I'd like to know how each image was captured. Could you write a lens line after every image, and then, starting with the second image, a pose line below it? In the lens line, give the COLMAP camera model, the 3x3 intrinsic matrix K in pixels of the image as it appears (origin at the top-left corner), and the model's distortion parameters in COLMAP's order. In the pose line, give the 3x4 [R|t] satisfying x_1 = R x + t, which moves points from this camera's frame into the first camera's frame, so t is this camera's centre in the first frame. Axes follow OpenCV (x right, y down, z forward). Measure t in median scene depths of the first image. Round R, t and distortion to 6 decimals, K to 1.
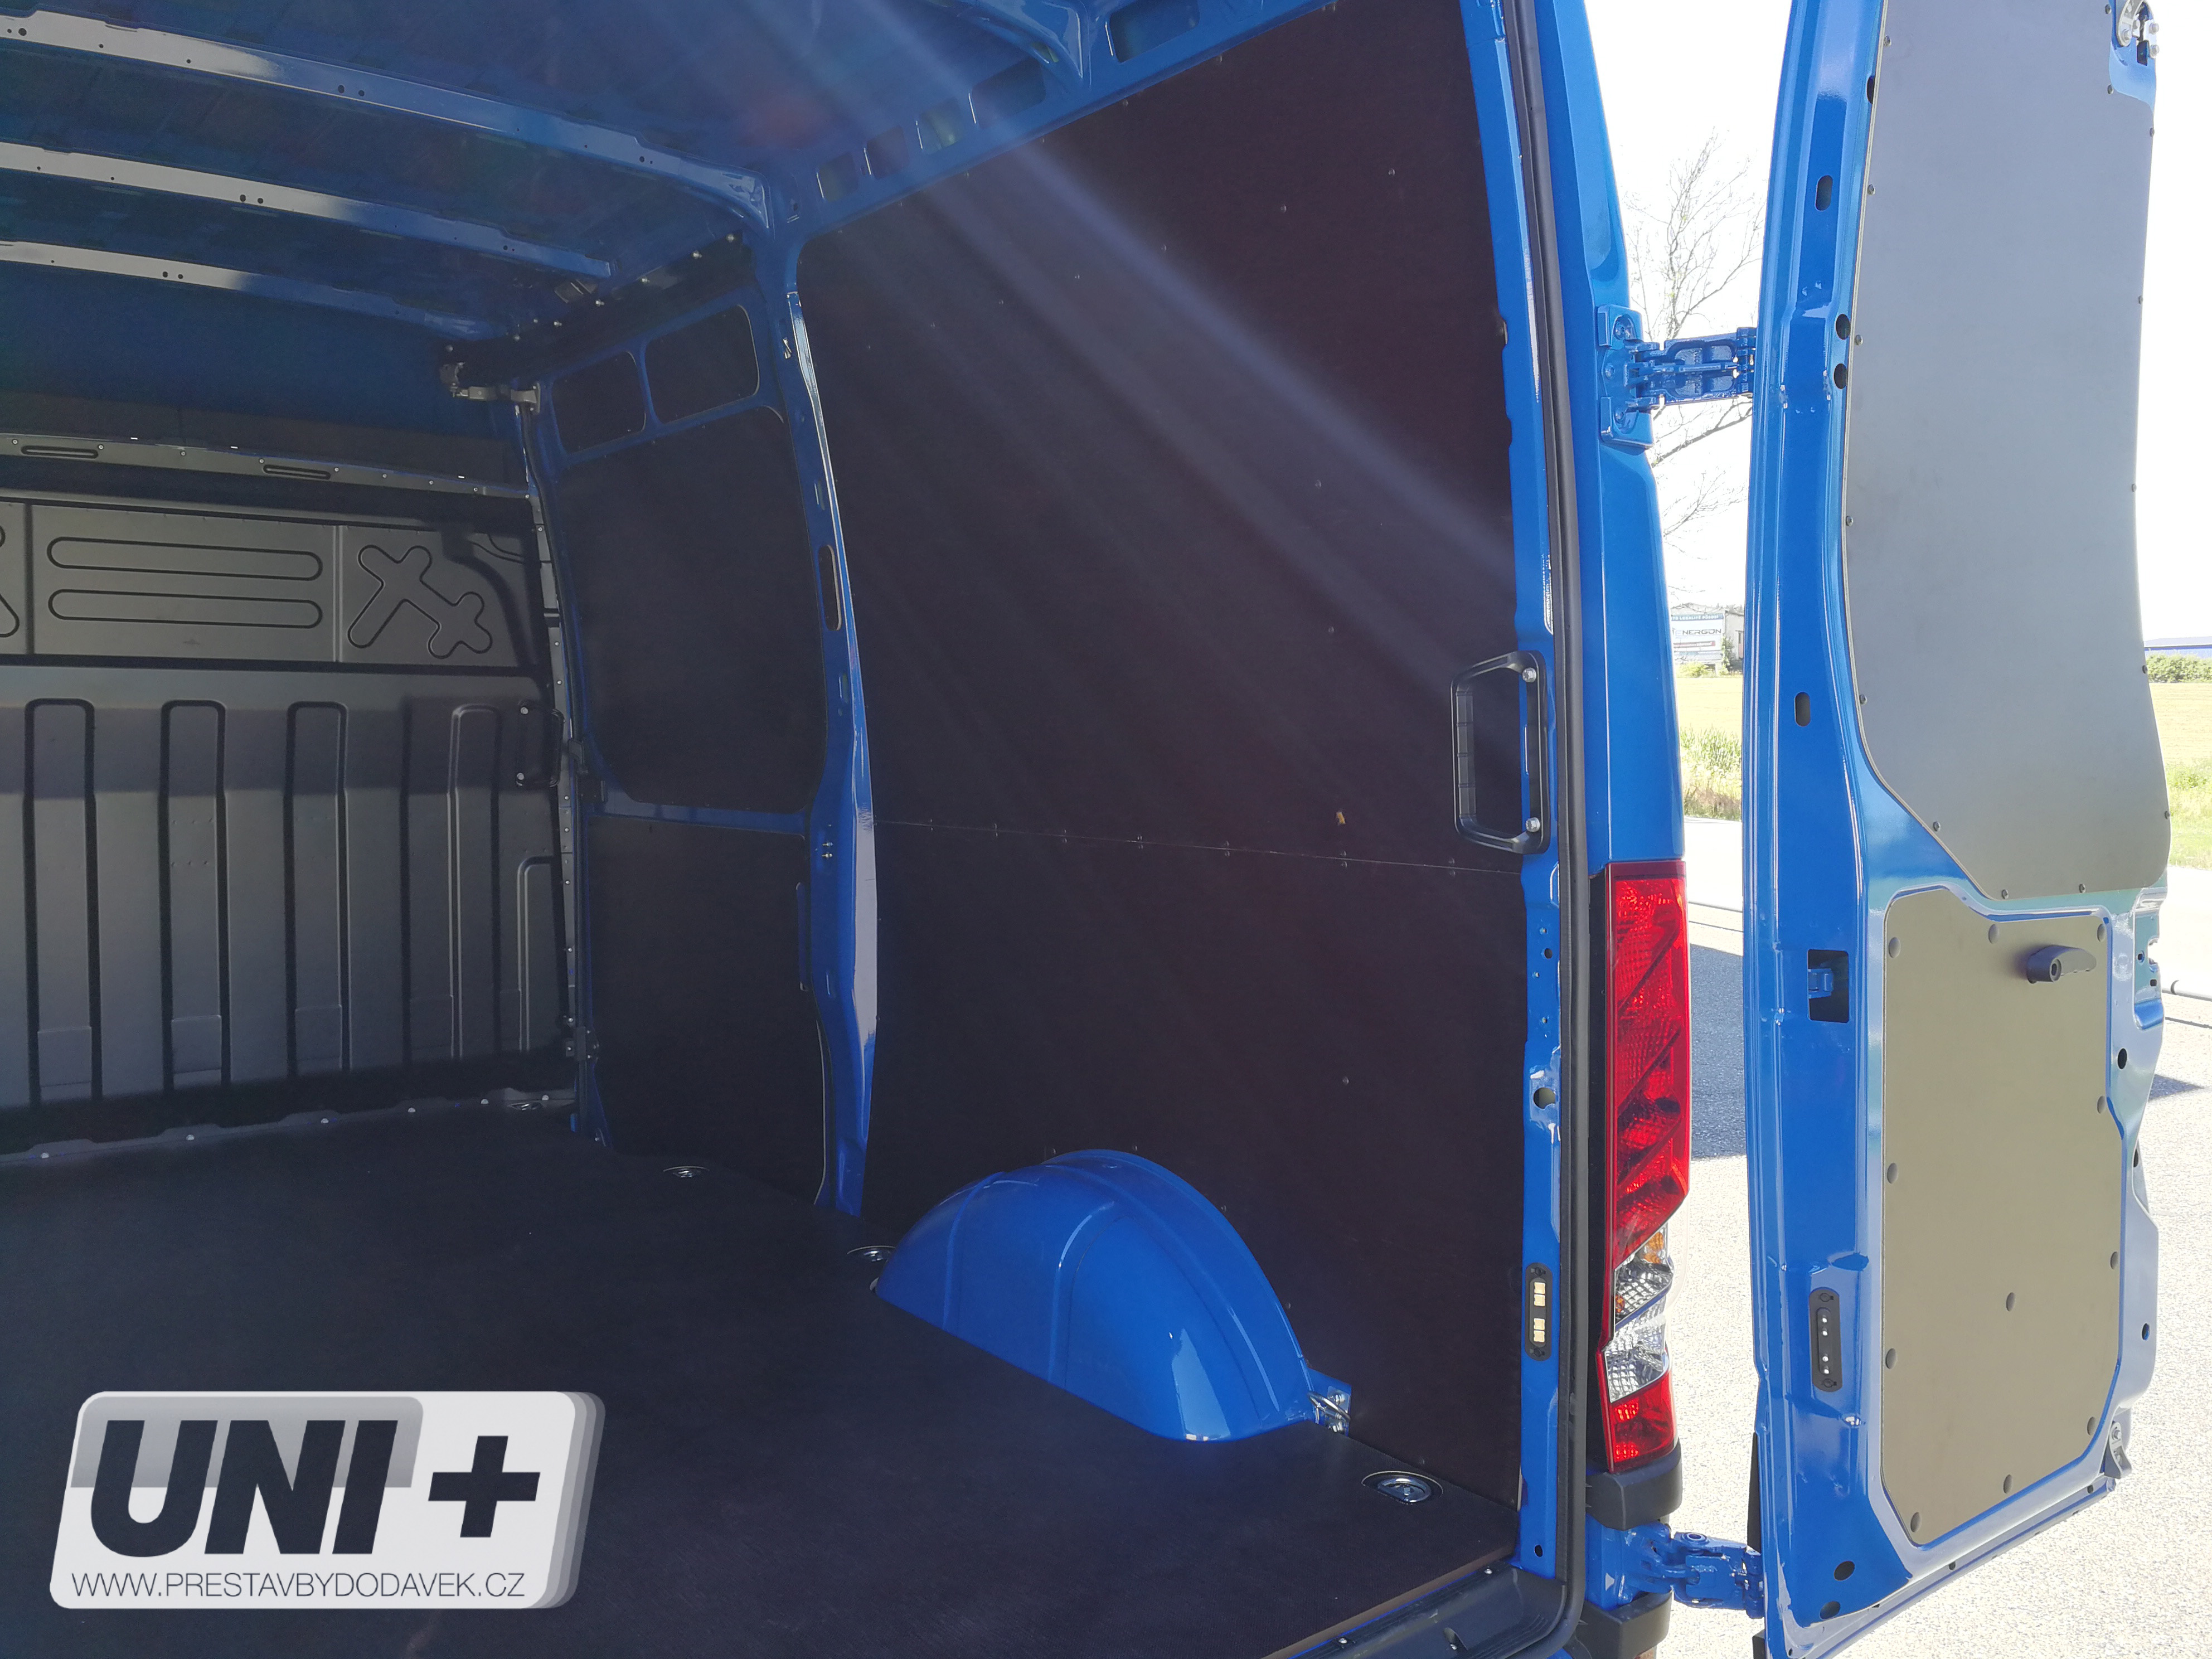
lens RADIAL K [[2275.3, 0, 1122.1], [0, 2275.3, 830.1], [0, 0, 1]] dist [0.095094, 0.000000]
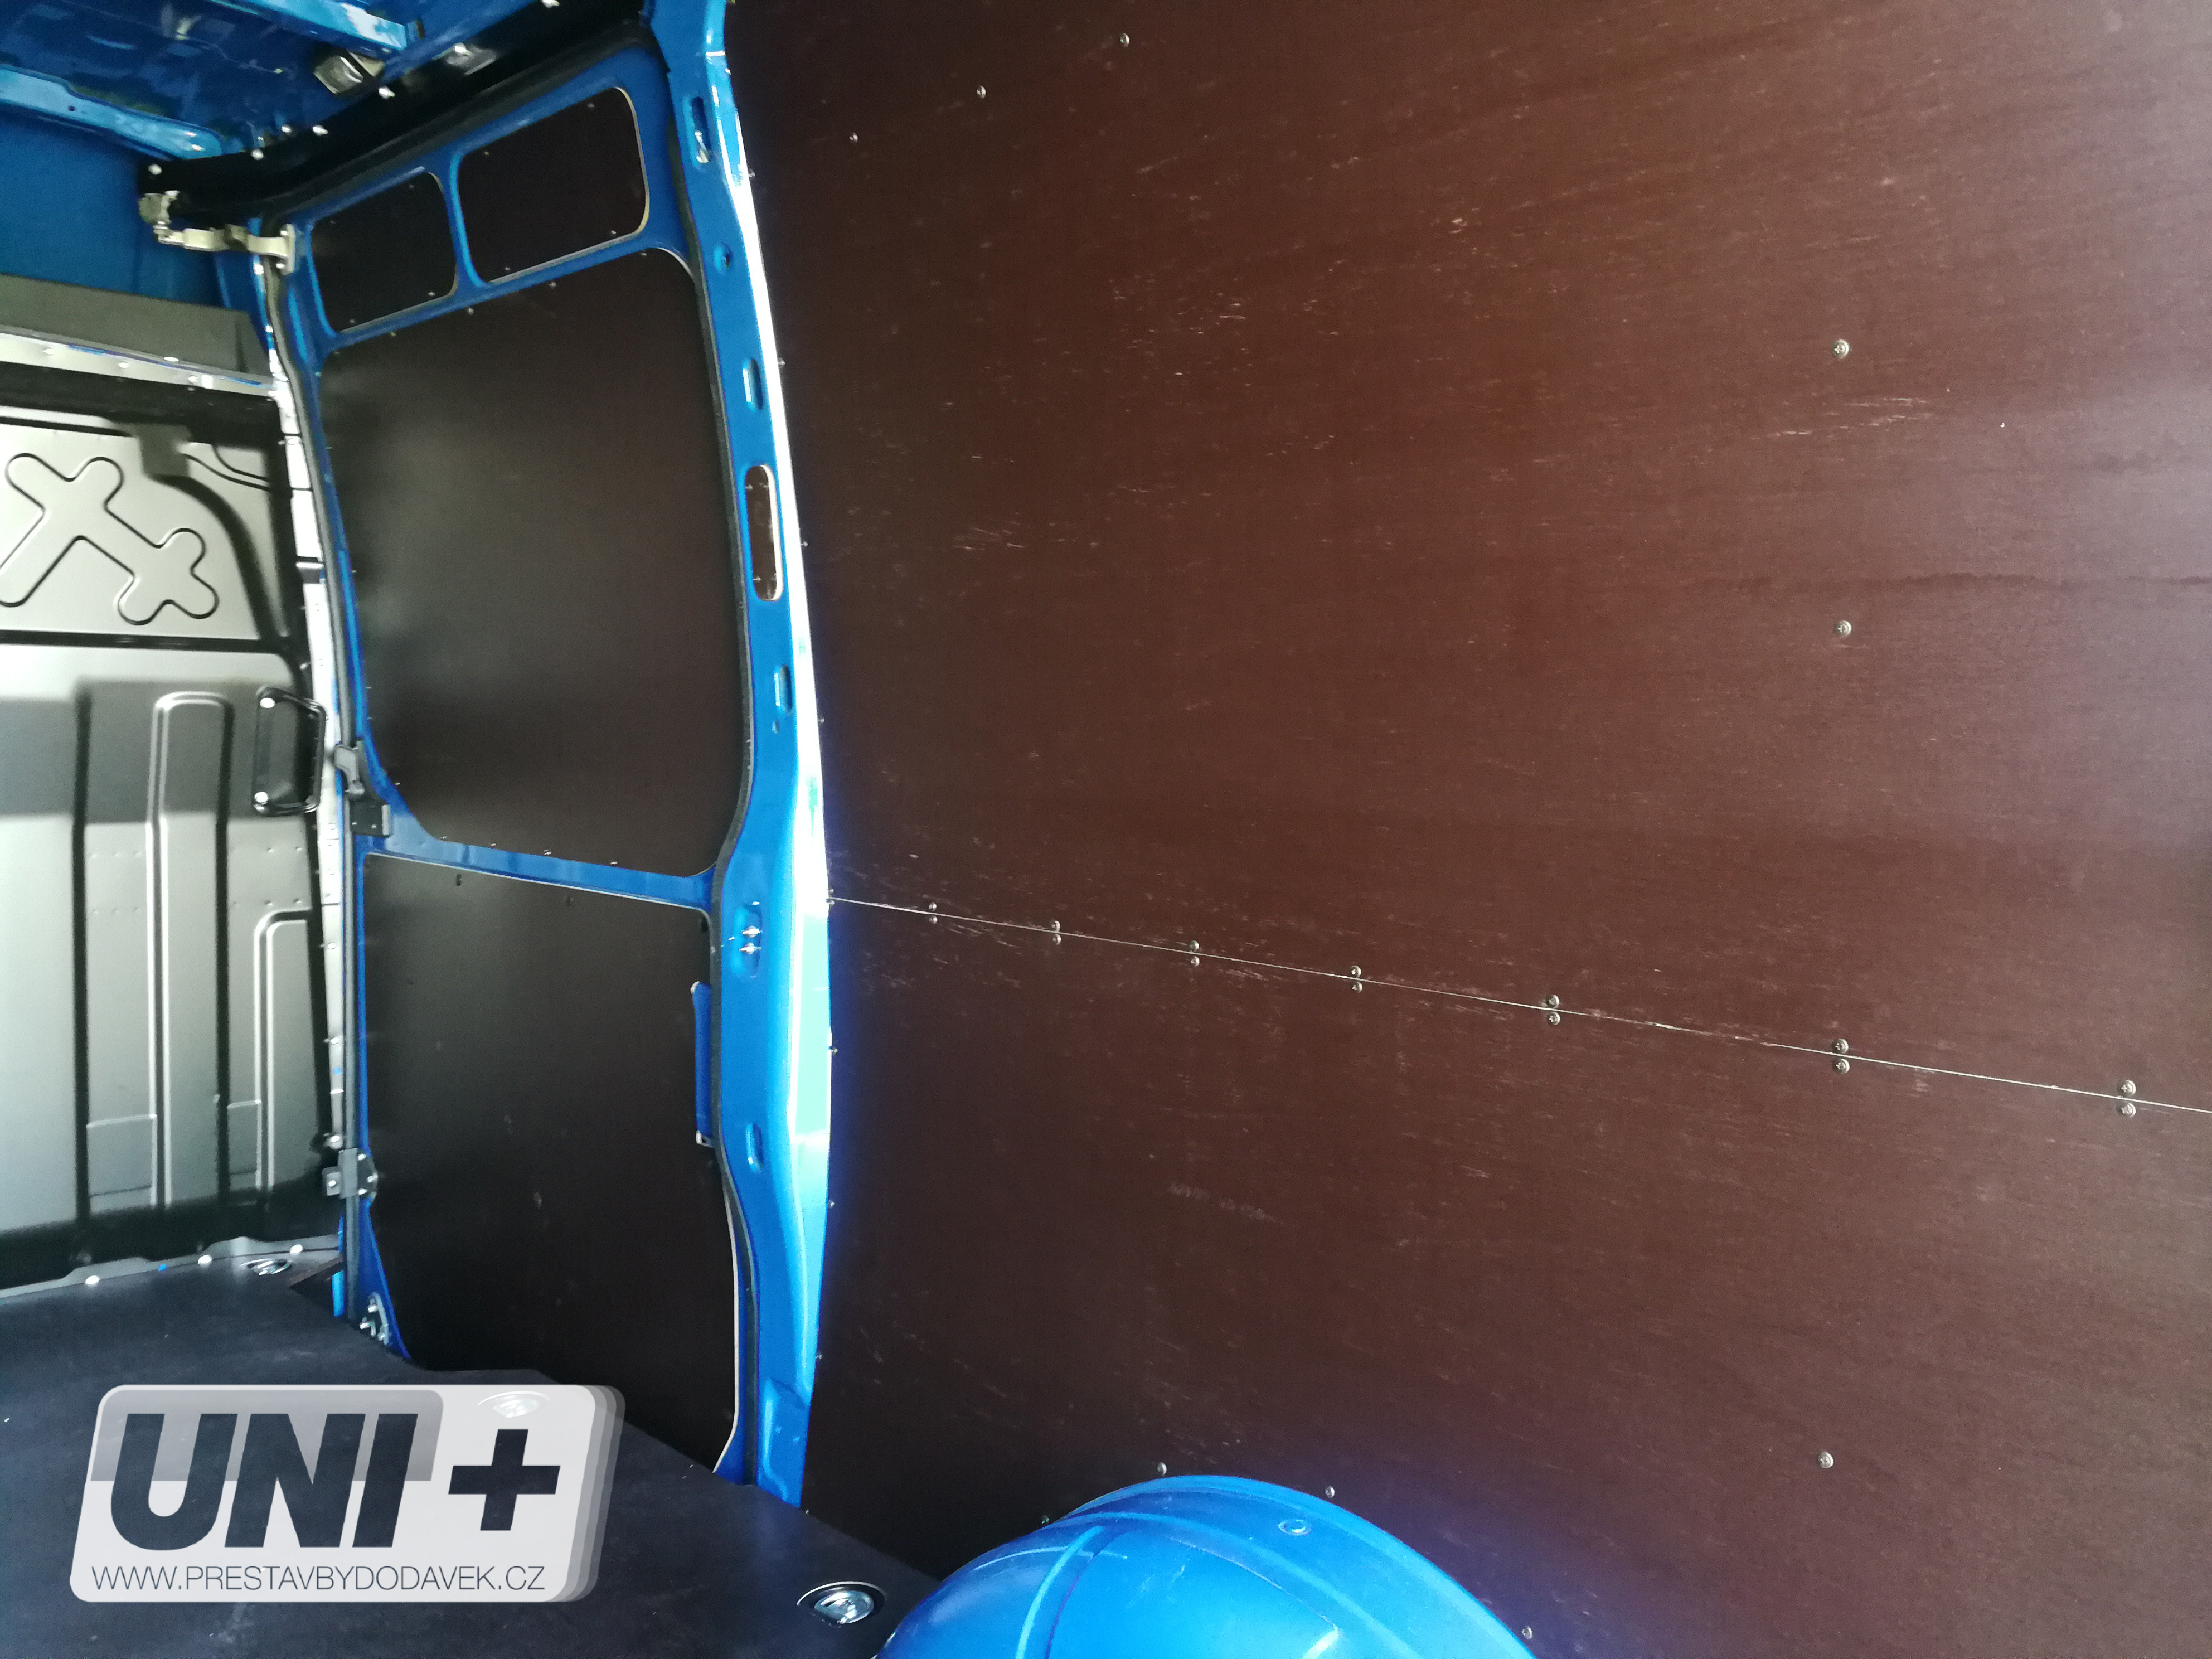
lens RADIAL K [[1865.2, 0, 1093.1], [0, 1865.2, 828.4], [0, 0, 1]] dist [0.043901, -0.015292]
pose [[0.988984, 0.011962, 0.147539, -0.097954], [-0.016245, 0.999480, 0.027861, -0.034466], [-0.147129, -0.029951, 0.988664, 0.402388]]
